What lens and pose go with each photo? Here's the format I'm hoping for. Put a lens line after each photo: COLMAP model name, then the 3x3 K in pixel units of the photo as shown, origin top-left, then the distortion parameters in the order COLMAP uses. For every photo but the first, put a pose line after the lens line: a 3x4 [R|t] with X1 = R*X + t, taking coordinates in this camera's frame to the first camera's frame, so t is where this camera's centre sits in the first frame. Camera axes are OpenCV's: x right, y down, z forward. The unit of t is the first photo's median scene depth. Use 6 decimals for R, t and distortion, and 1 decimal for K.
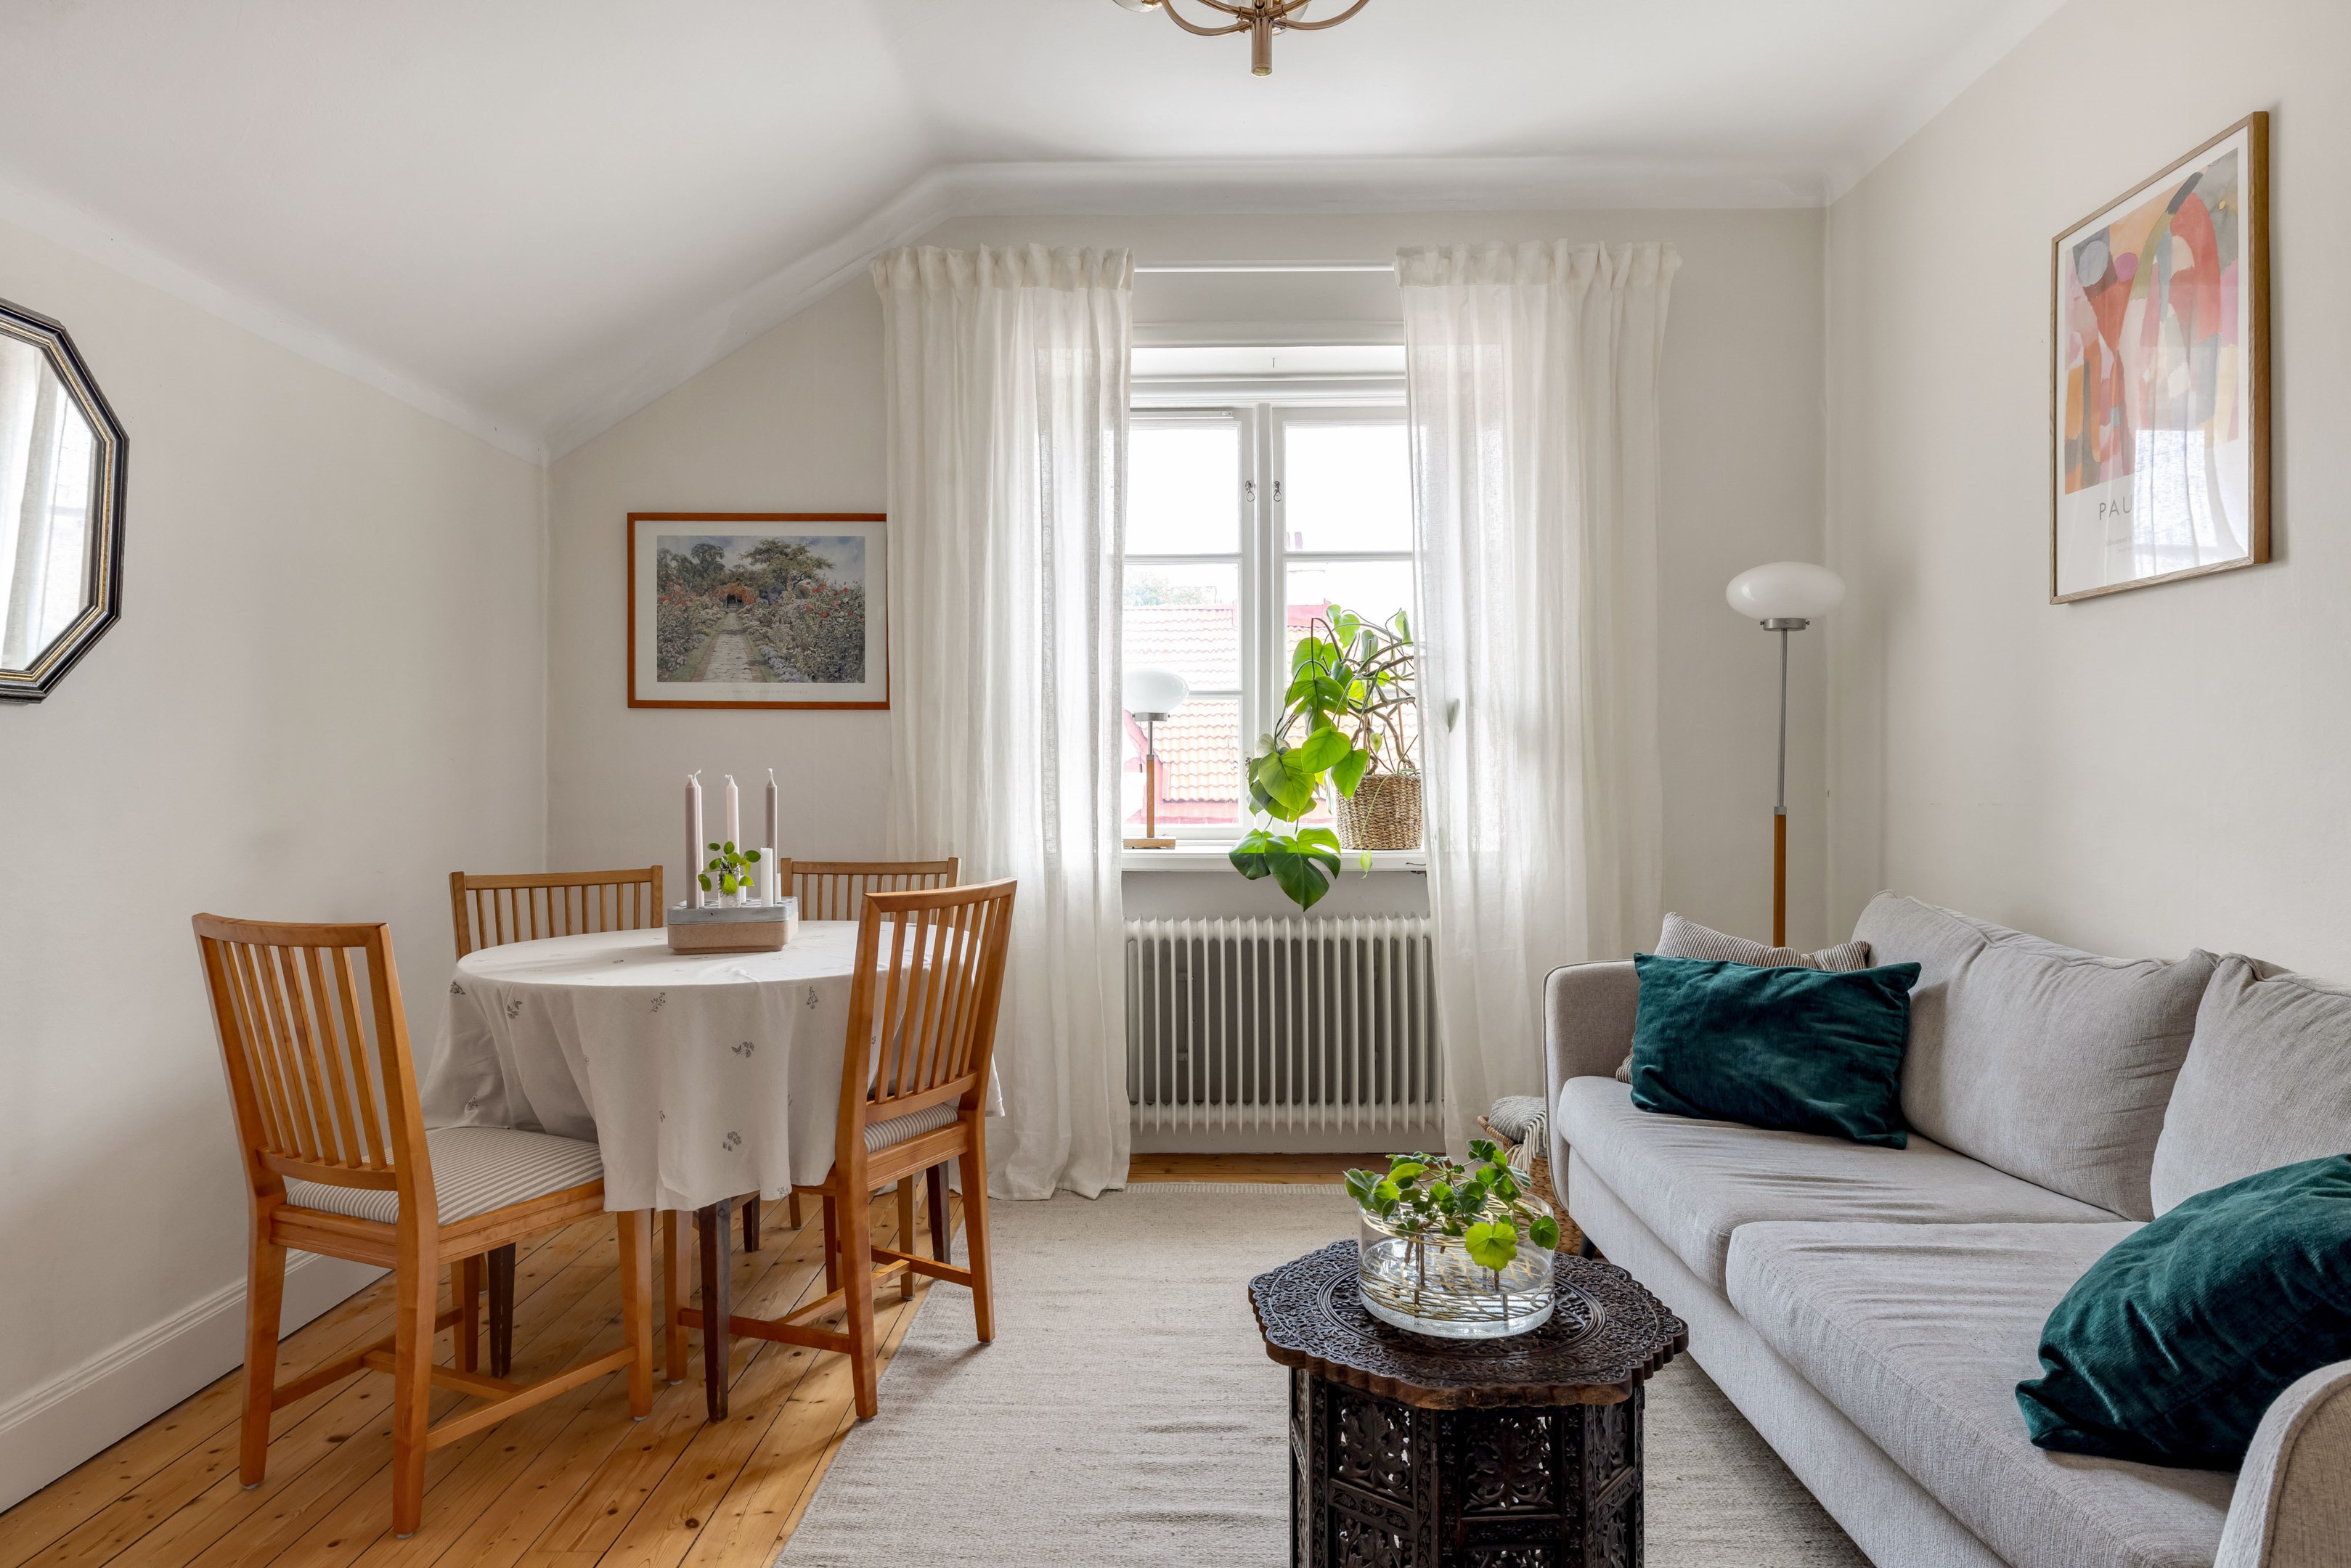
lens RADIAL K [[1311.6, 0, 1173.3], [0, 1311.6, 762.6], [0, 0, 1]] dist [0.001022, 0.002610]
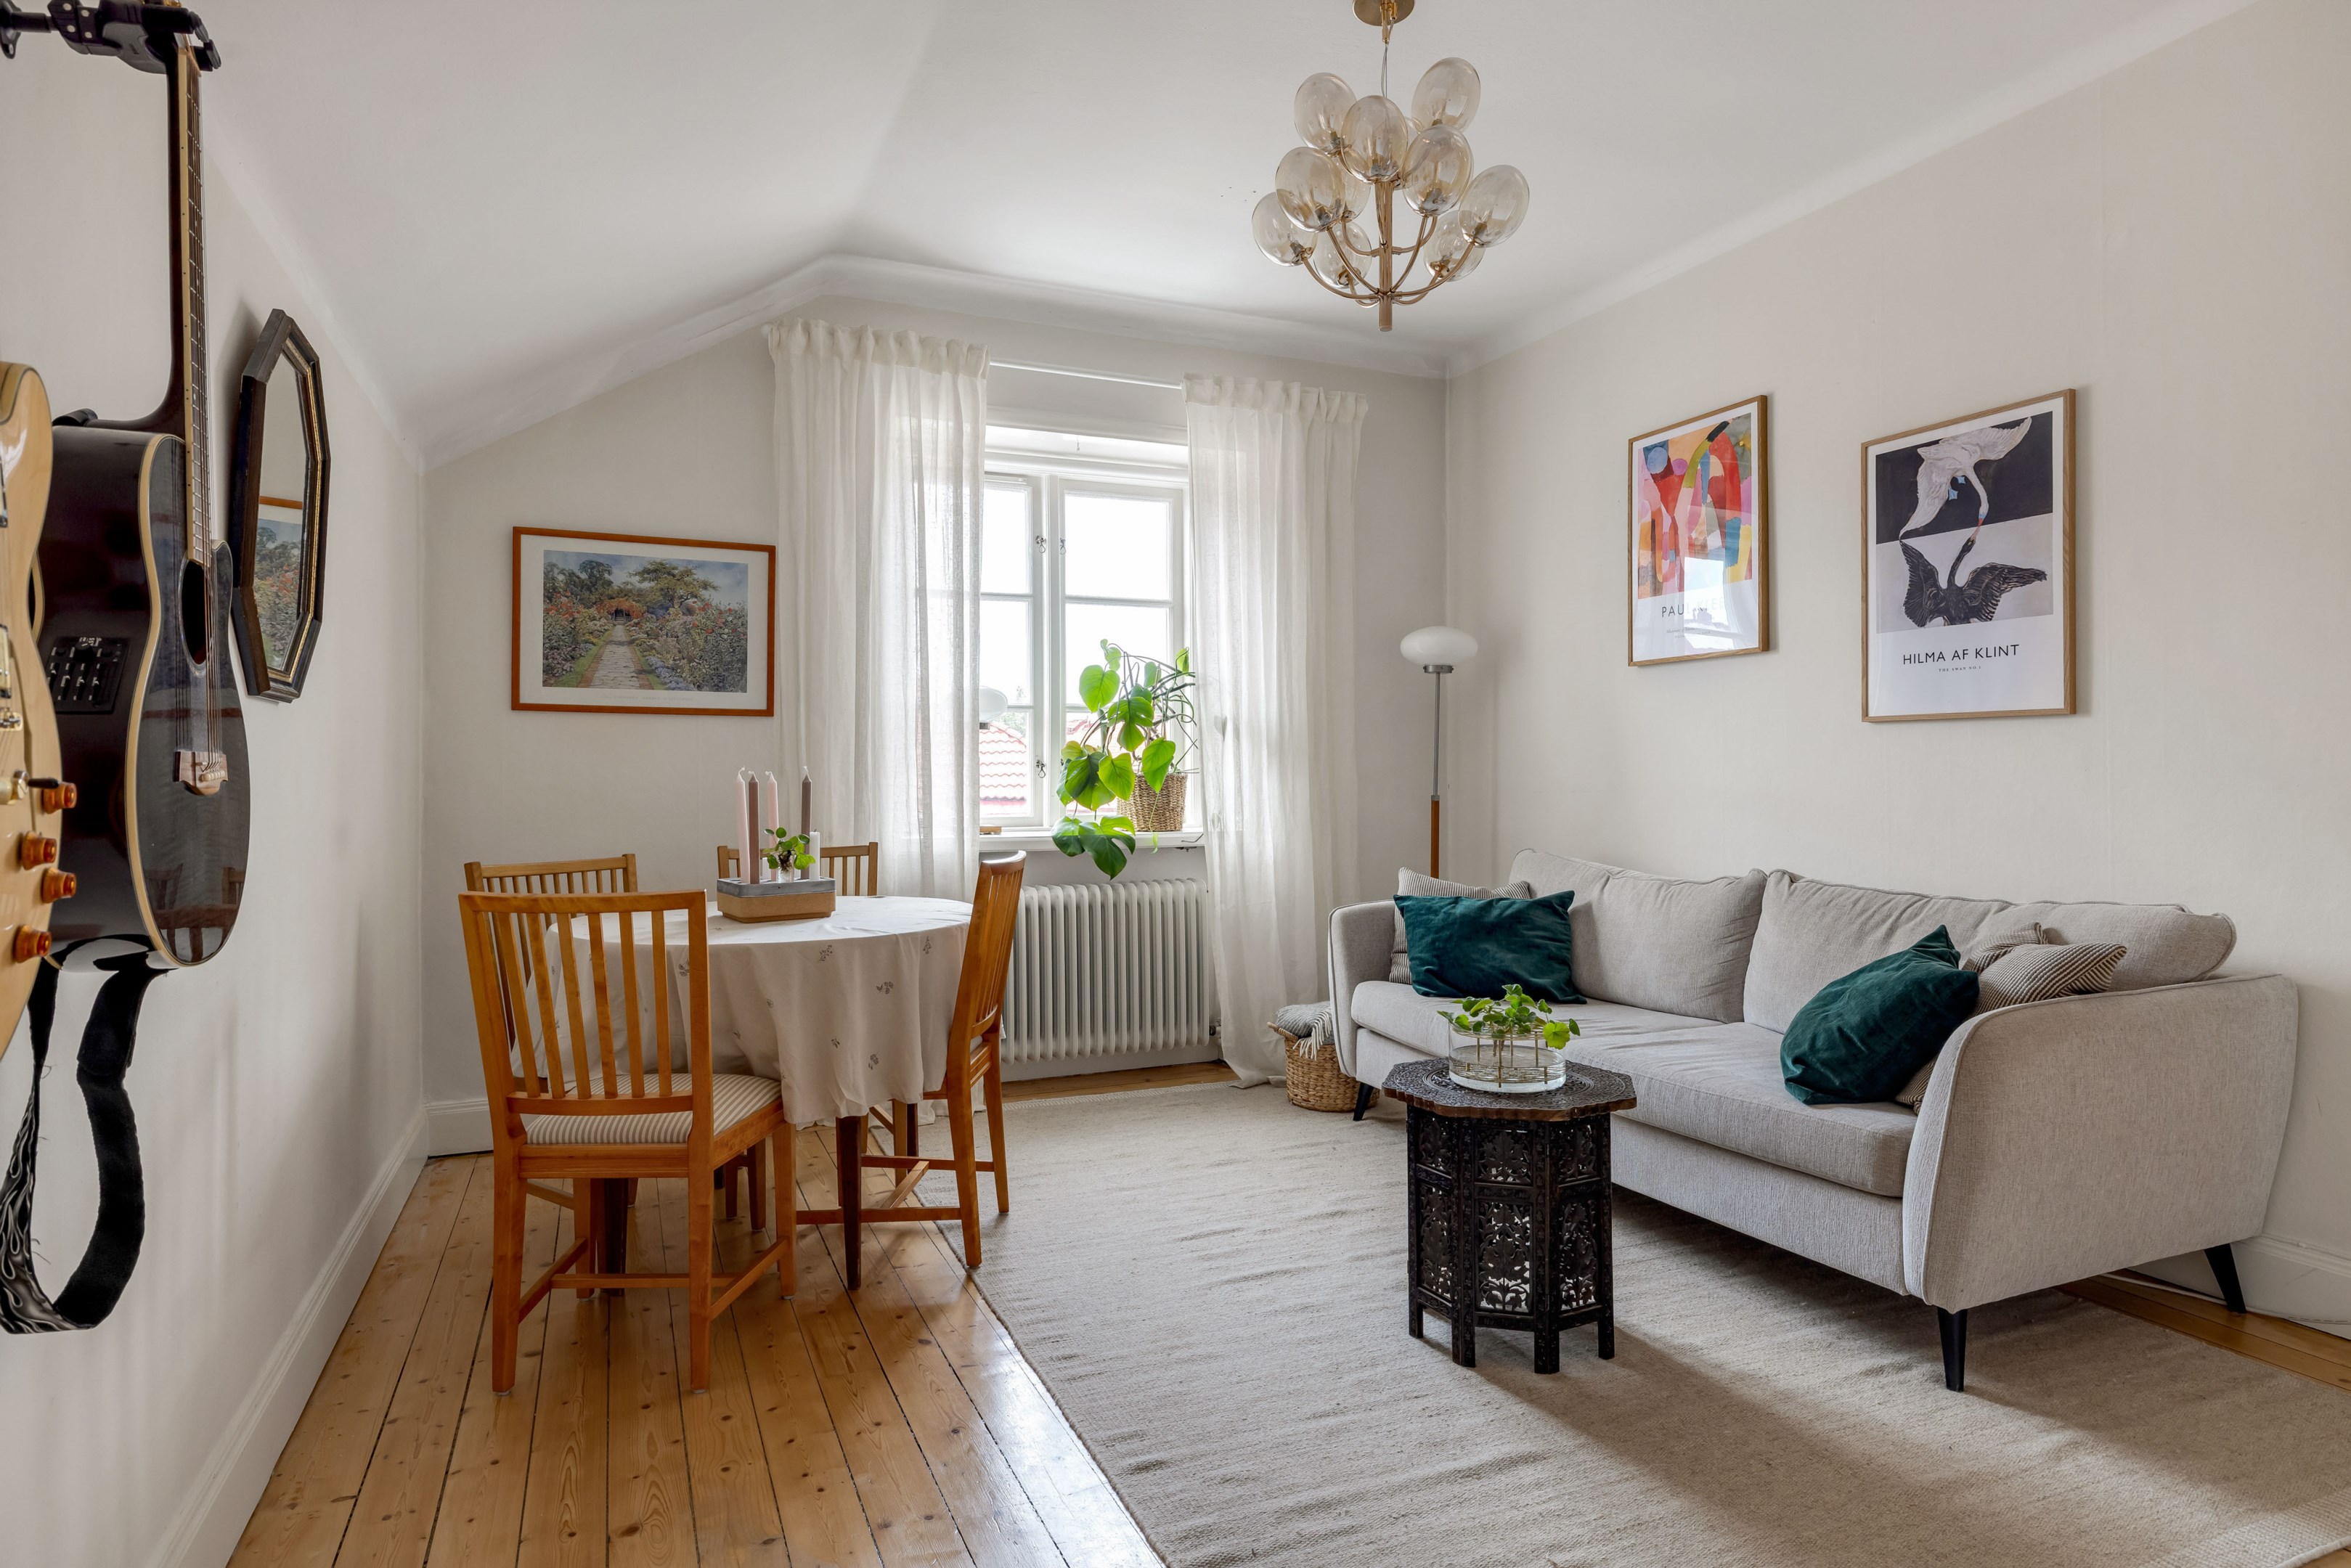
lens RADIAL K [[1250.7, 0, 1110.1], [0, 1250.7, 763.7], [0, 0, 1]] dist [0.005273, 0.000531]
pose [[0.921527, 0.003267, 0.388300, -0.386381], [-0.001836, 0.999990, -0.004056, 0.004775], [-0.388310, 0.003025, 0.921524, -0.126578]]
